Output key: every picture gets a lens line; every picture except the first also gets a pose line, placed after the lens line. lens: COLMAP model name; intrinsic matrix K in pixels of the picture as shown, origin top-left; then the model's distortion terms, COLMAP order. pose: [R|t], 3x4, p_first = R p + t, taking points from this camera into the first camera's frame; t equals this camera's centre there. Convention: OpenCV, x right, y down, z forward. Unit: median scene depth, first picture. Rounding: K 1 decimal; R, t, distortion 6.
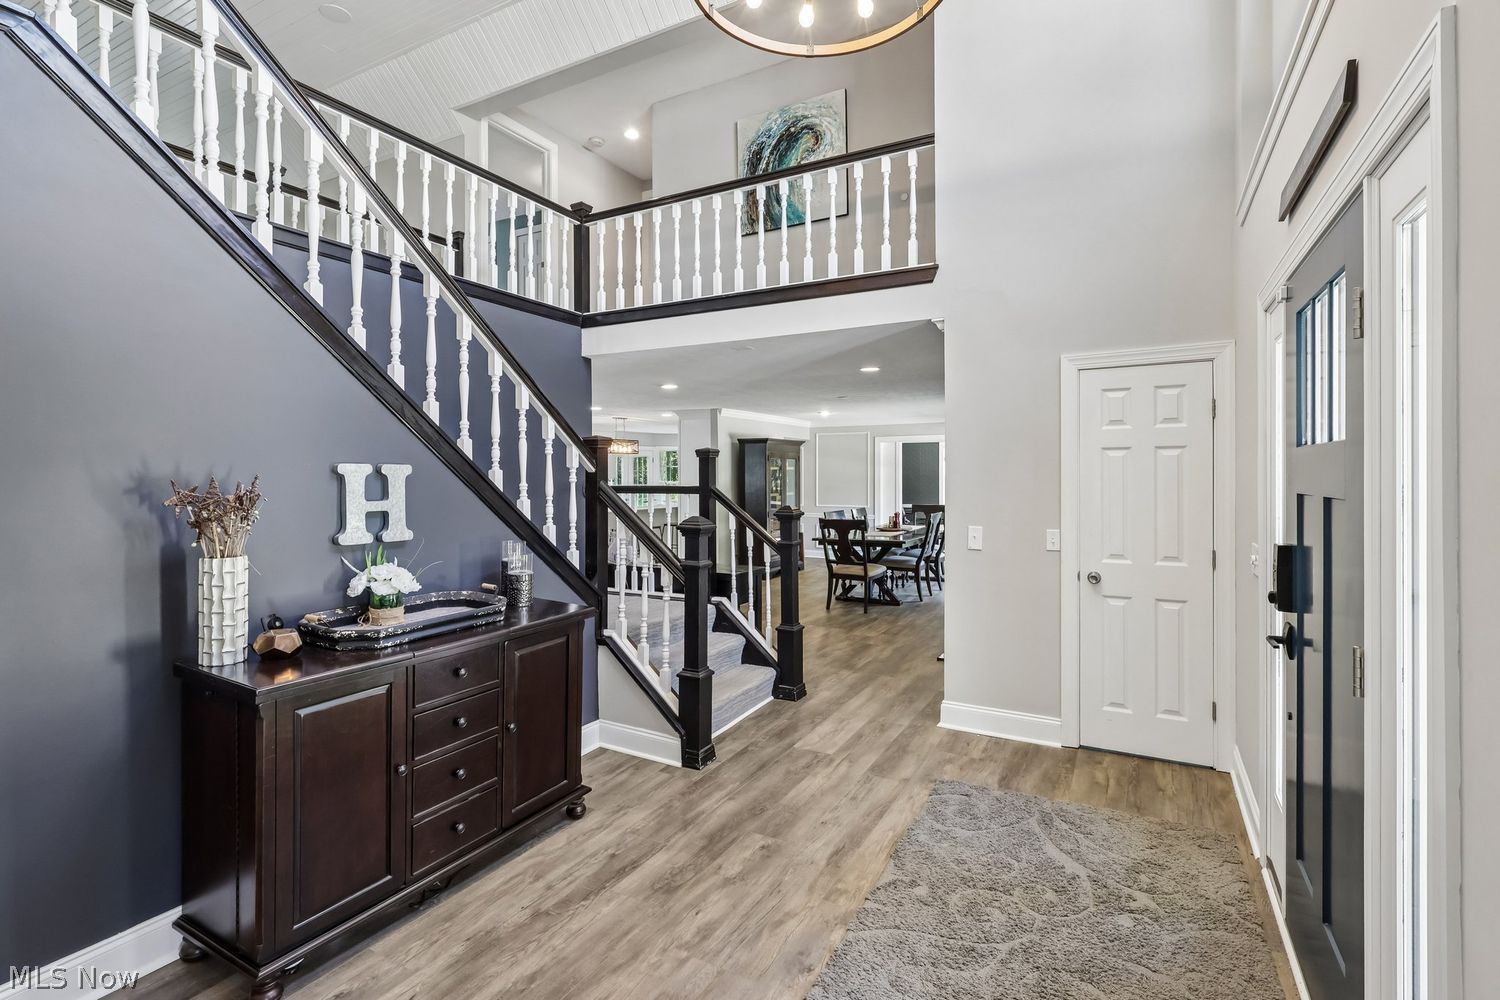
lens RADIAL K [[699.0, 0, 750.9], [0, 699.0, 476.1], [0, 0, 1]] dist [-0.010262, 0.000994]
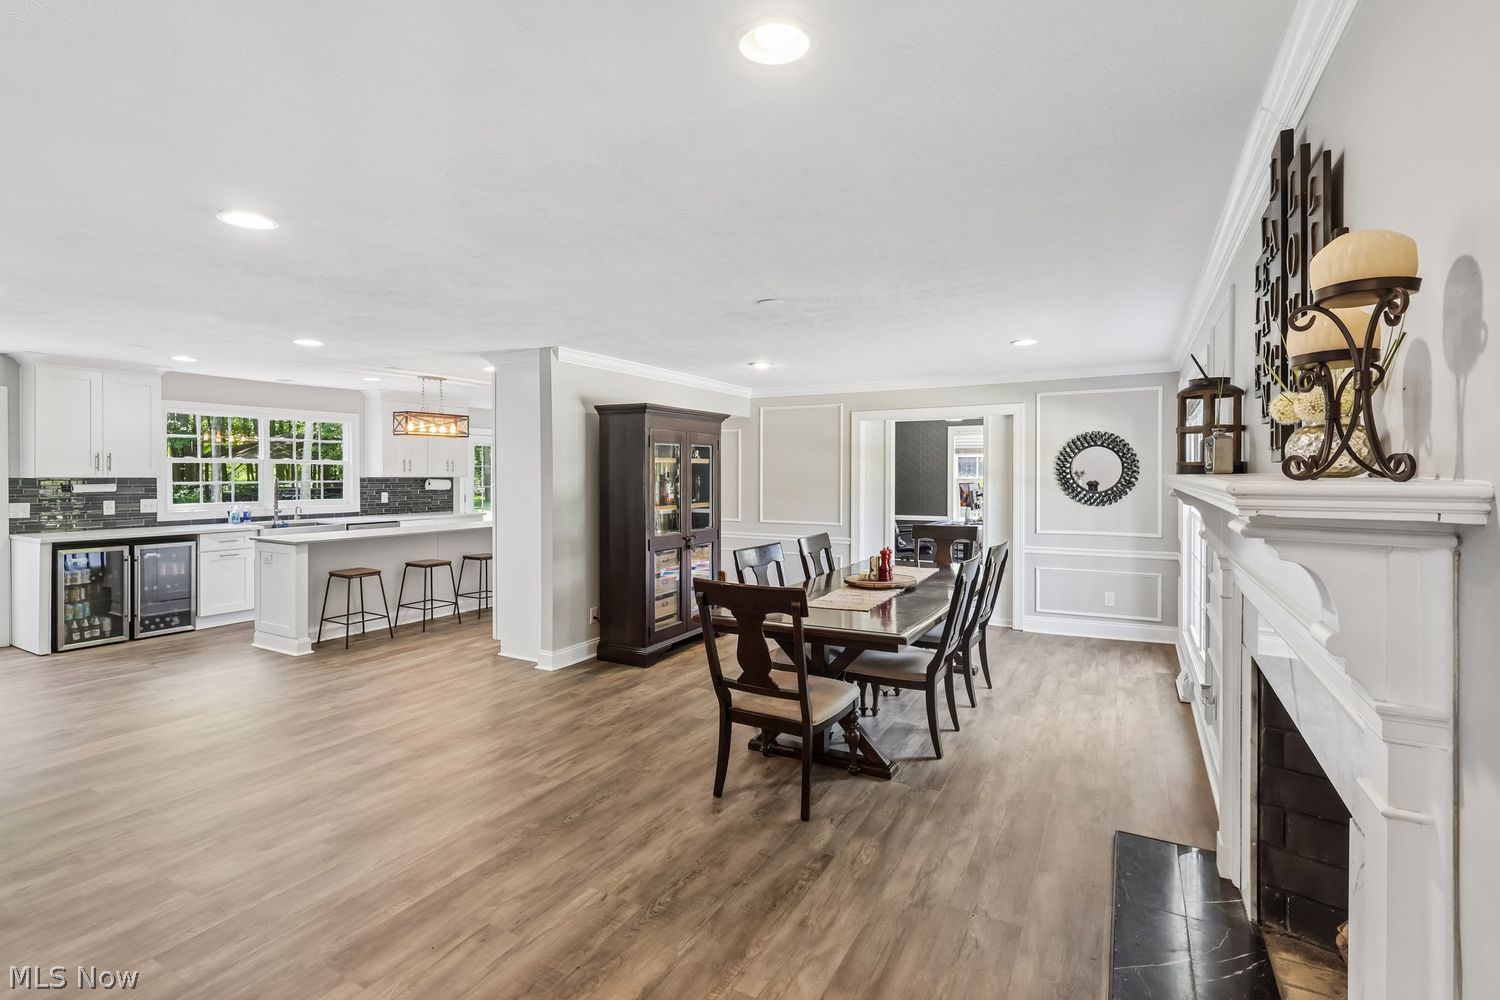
lens RADIAL K [[699.0, 0, 750.9], [0, 699.0, 476.1], [0, 0, 1]] dist [-0.010262, 0.000994]
pose [[0.999892, 0.003316, 0.014309, 0.105284], [-0.003409, 0.999973, 0.006447, -0.002978], [-0.014288, -0.006495, 0.999877, 0.501996]]
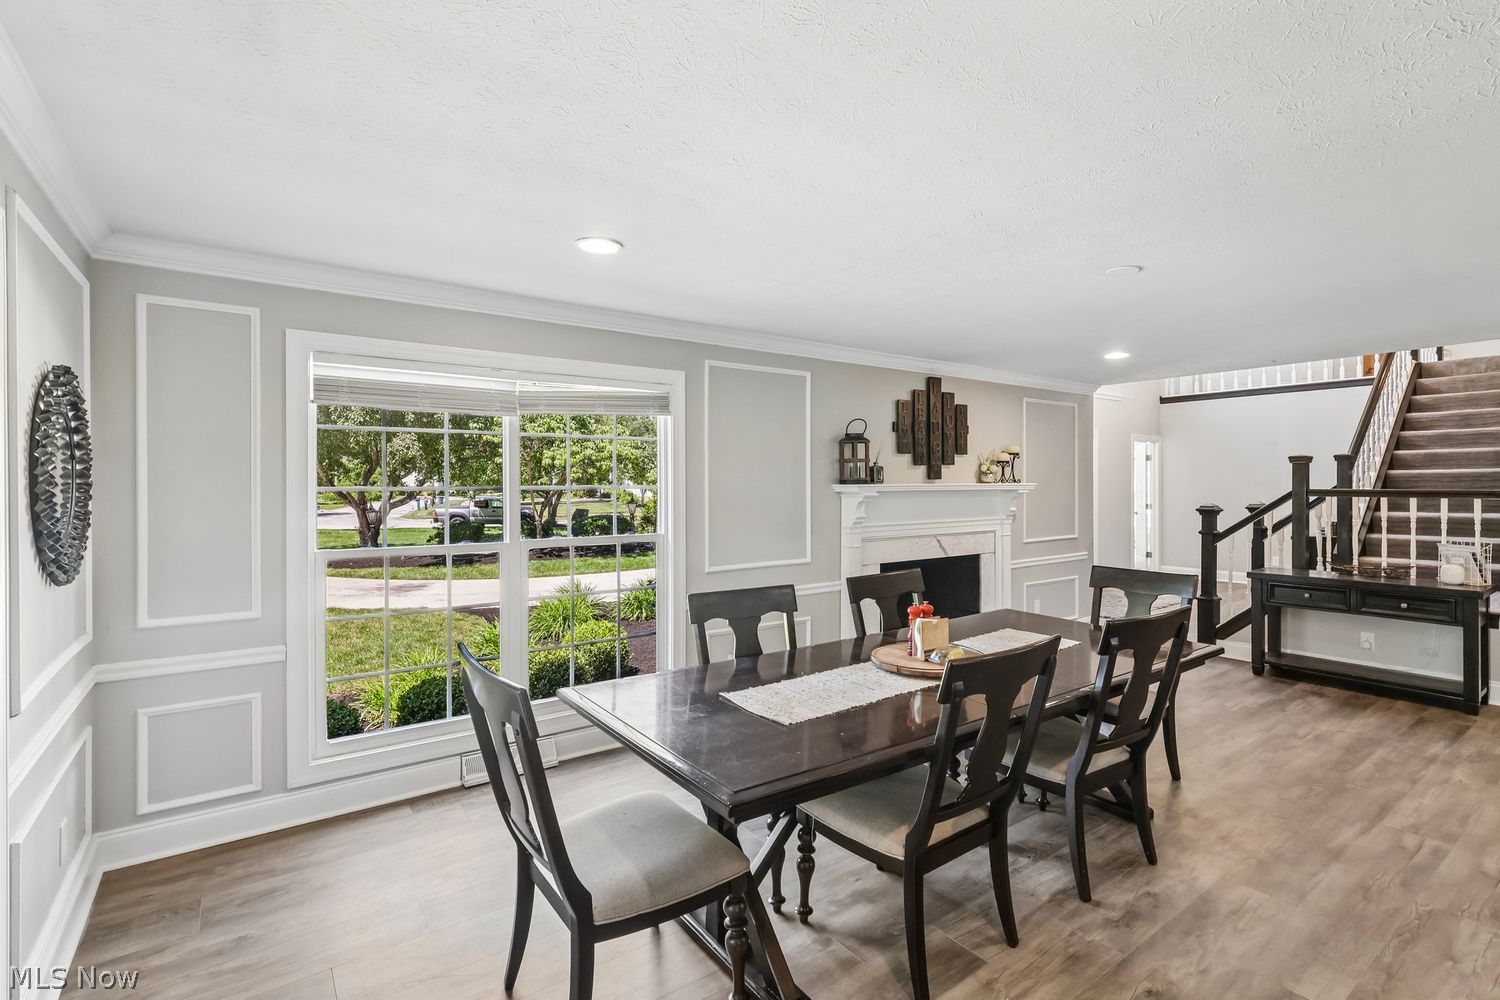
lens RADIAL K [[699.0, 0, 750.9], [0, 699.0, 476.1], [0, 0, 1]] dist [-0.010262, 0.000994]
pose [[-0.908678, 0.012075, 0.417324, 0.145097], [0.007099, 0.999884, -0.013473, -0.001486], [-0.417438, -0.009279, -0.908658, 1.306897]]
